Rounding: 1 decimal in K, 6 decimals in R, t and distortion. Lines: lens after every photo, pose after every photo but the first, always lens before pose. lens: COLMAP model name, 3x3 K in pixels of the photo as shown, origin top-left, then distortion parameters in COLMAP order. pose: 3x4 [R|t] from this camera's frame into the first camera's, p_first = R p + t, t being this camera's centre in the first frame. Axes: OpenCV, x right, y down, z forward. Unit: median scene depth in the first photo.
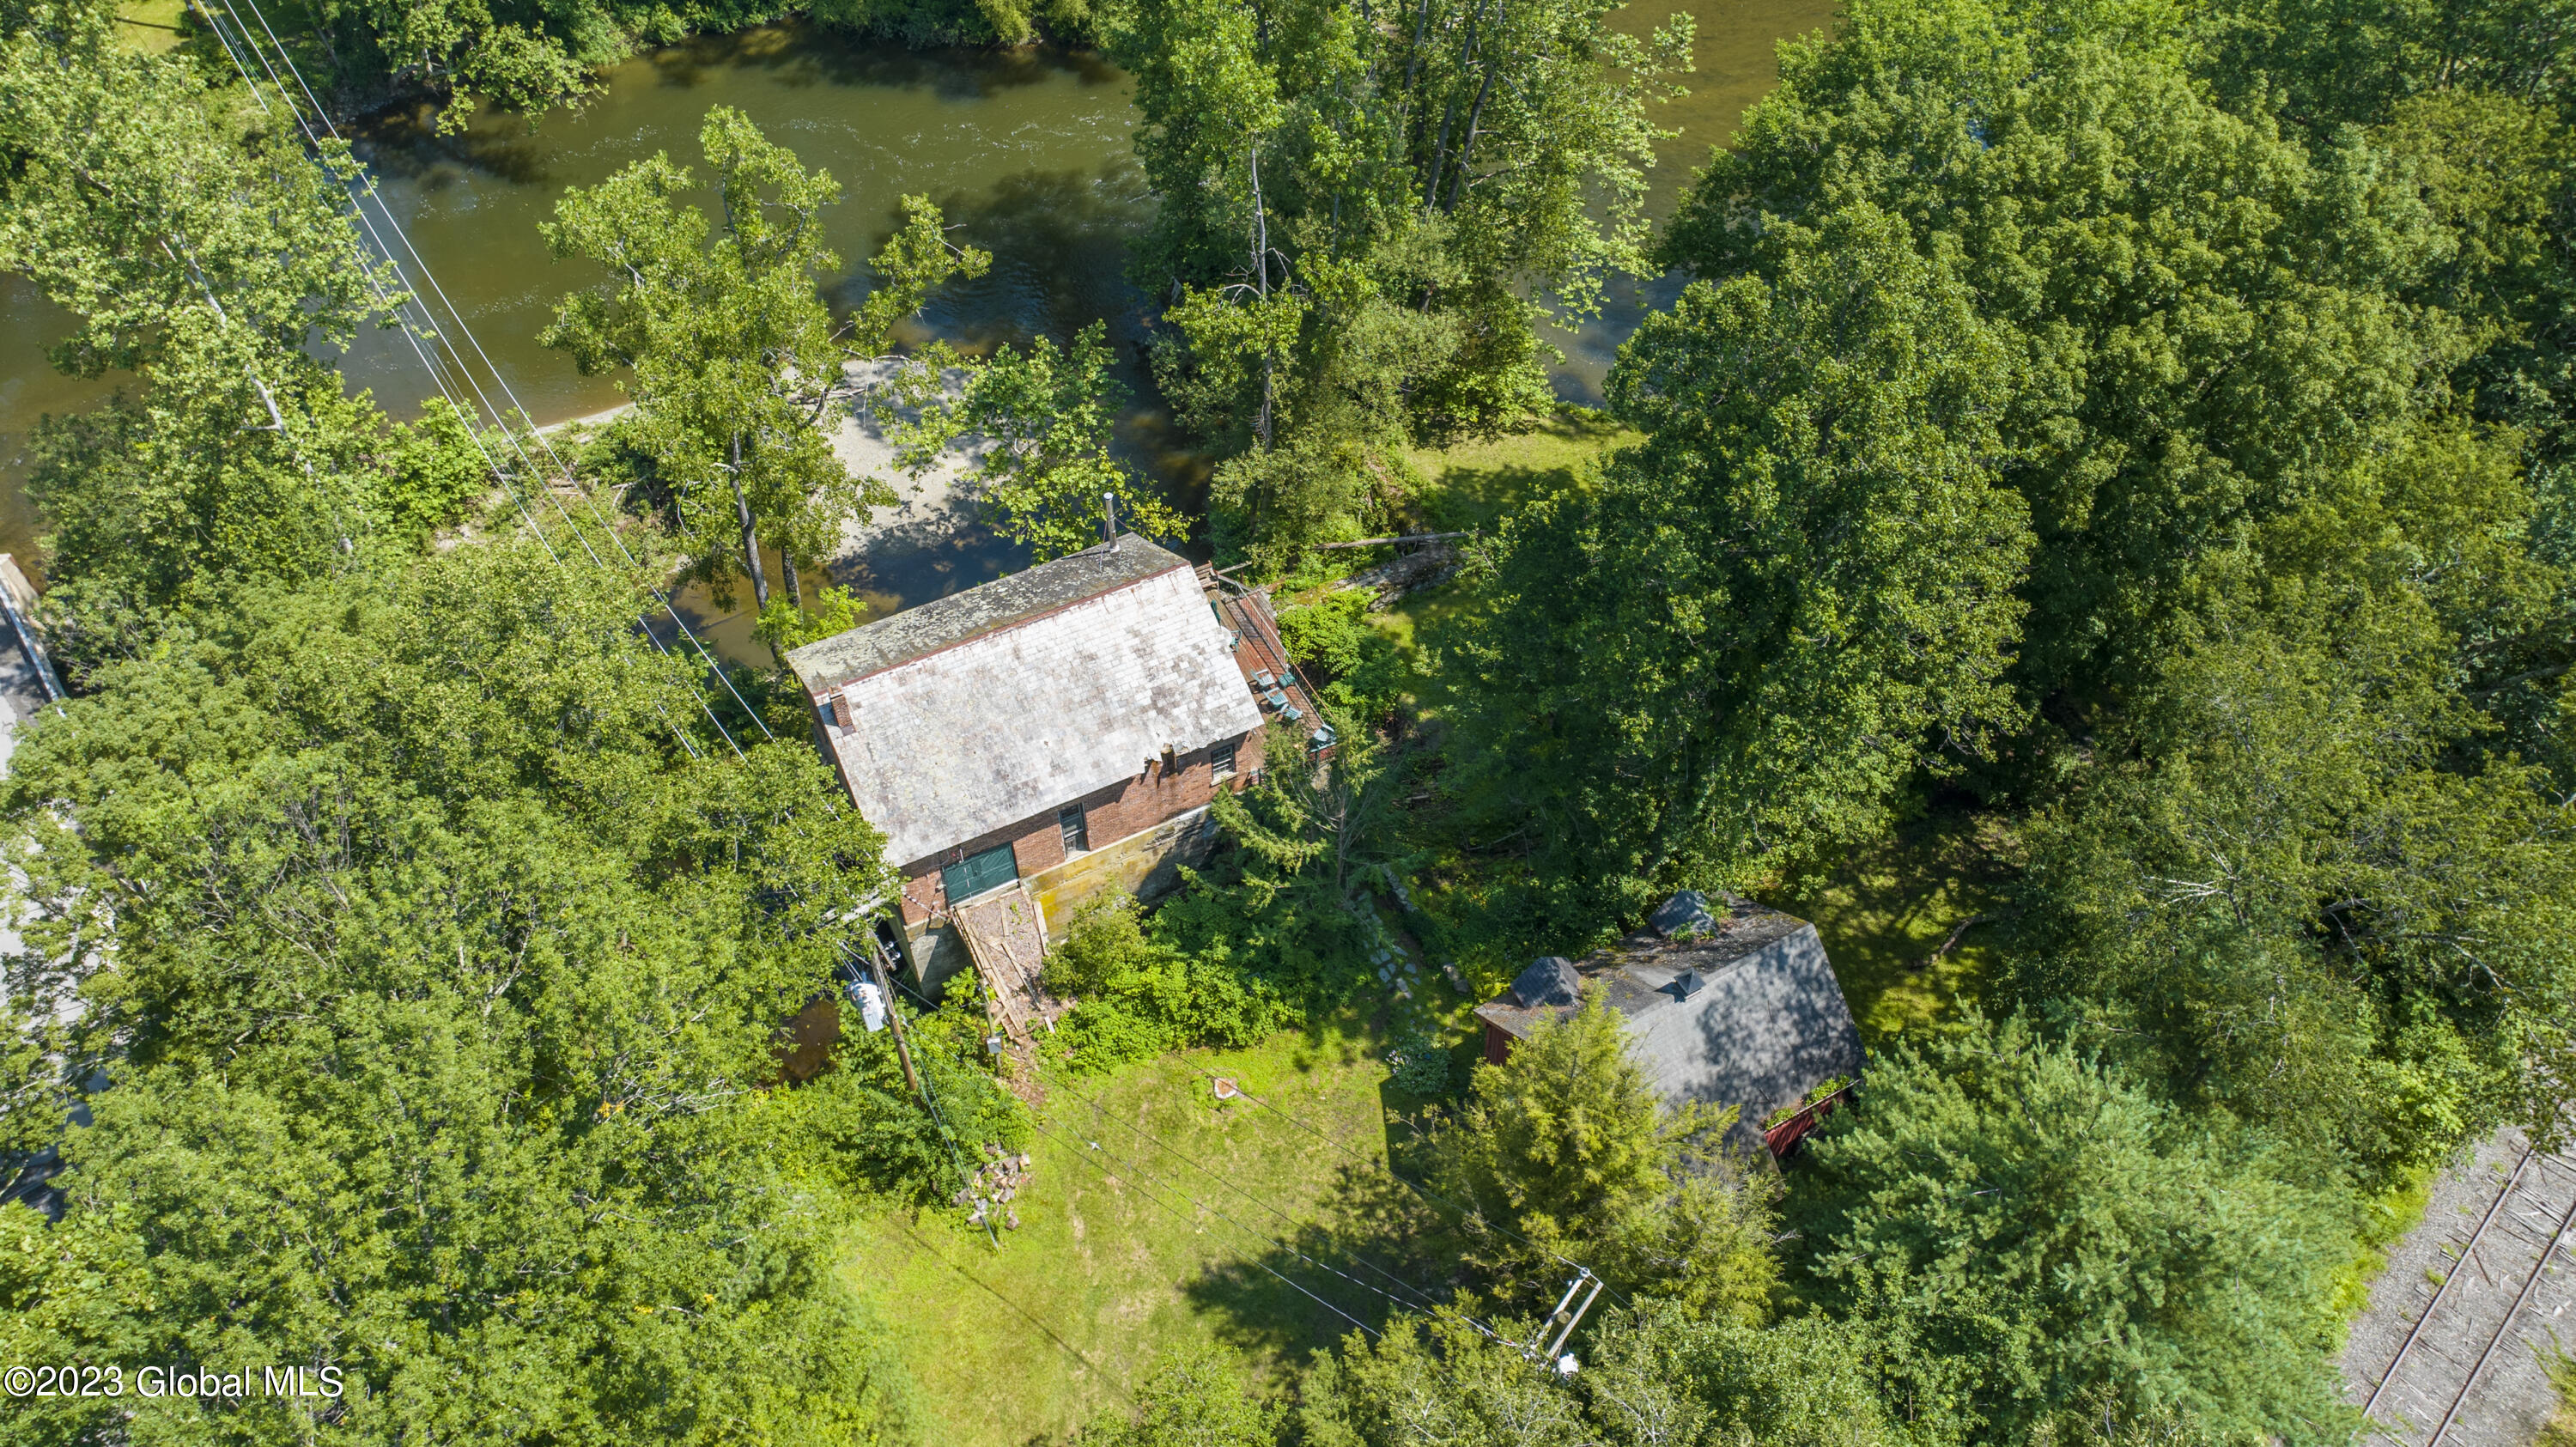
lens RADIAL K [[1818.4, 0, 1279.6], [0, 1818.4, 714.9], [0, 0, 1]] dist [-0.035155, 0.041143]
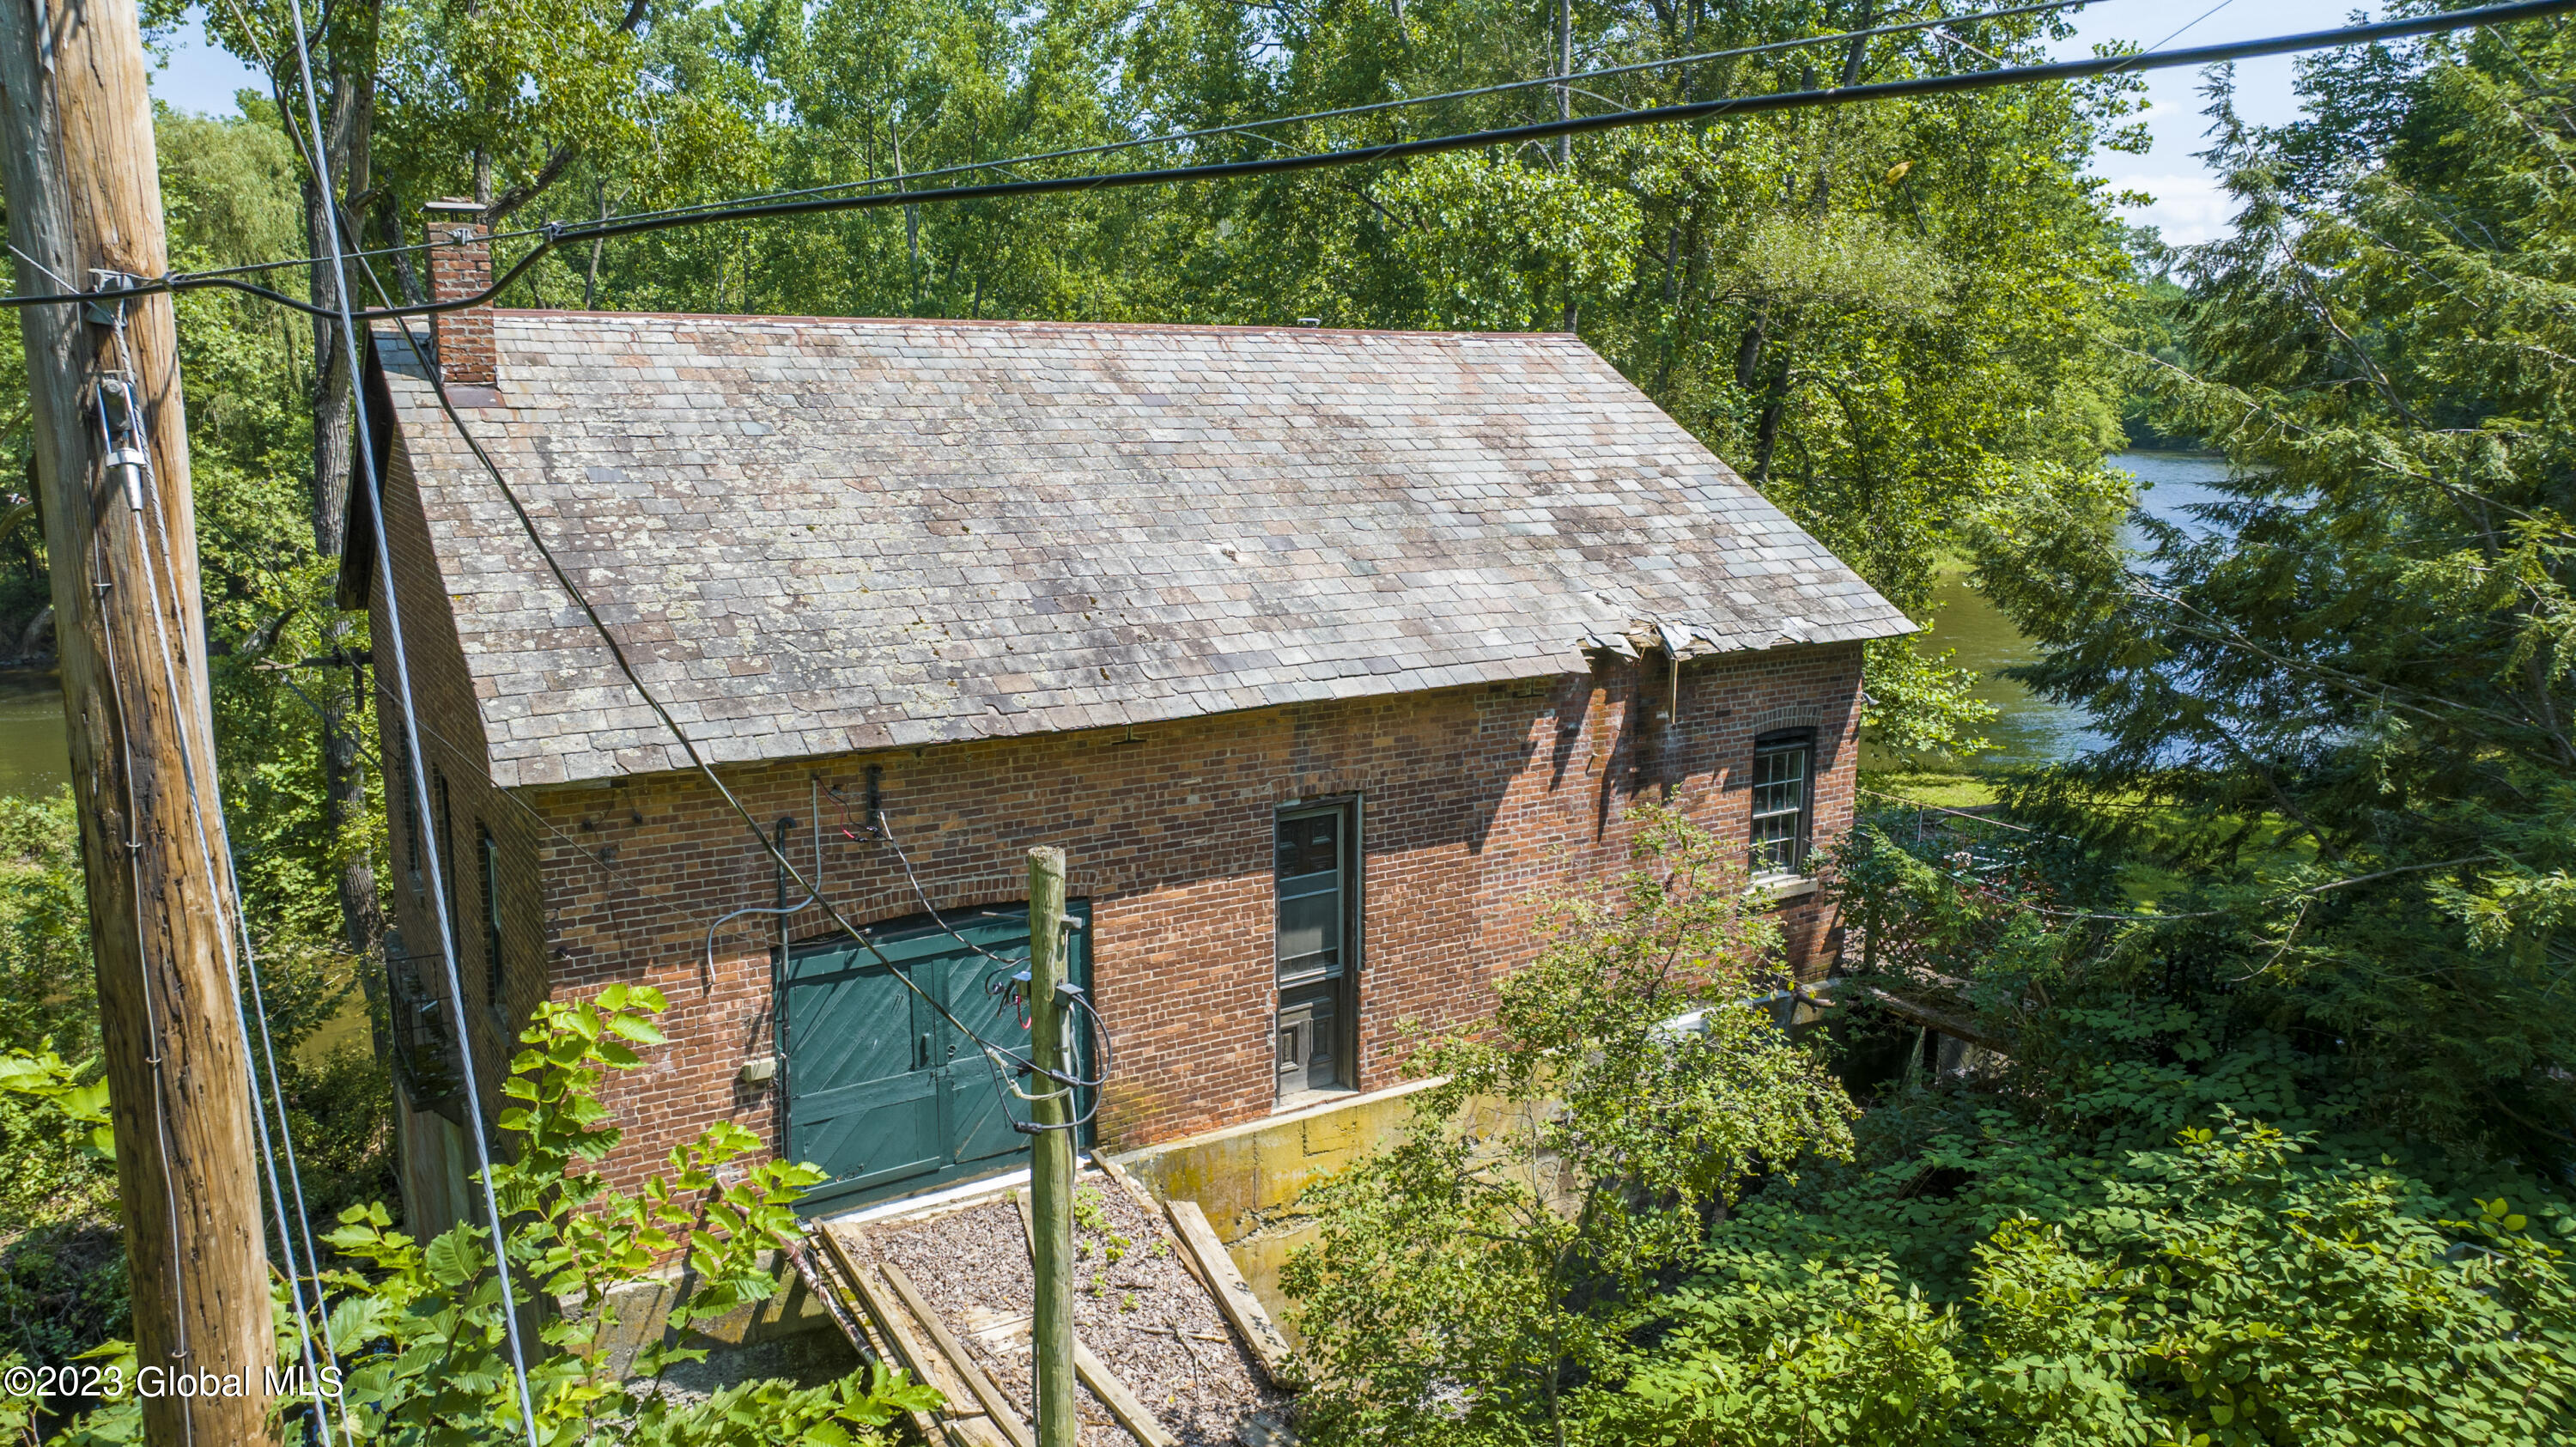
lens RADIAL K [[1818.4, 0, 1296.9], [0, 1818.4, 712.6], [0, 0, 1]] dist [-0.035155, 0.041143]
pose [[0.995877, -0.009598, 0.090203, -0.145626], [0.063445, 0.784414, -0.616985, 0.204422], [-0.064835, 0.620164, 0.781788, 0.818055]]
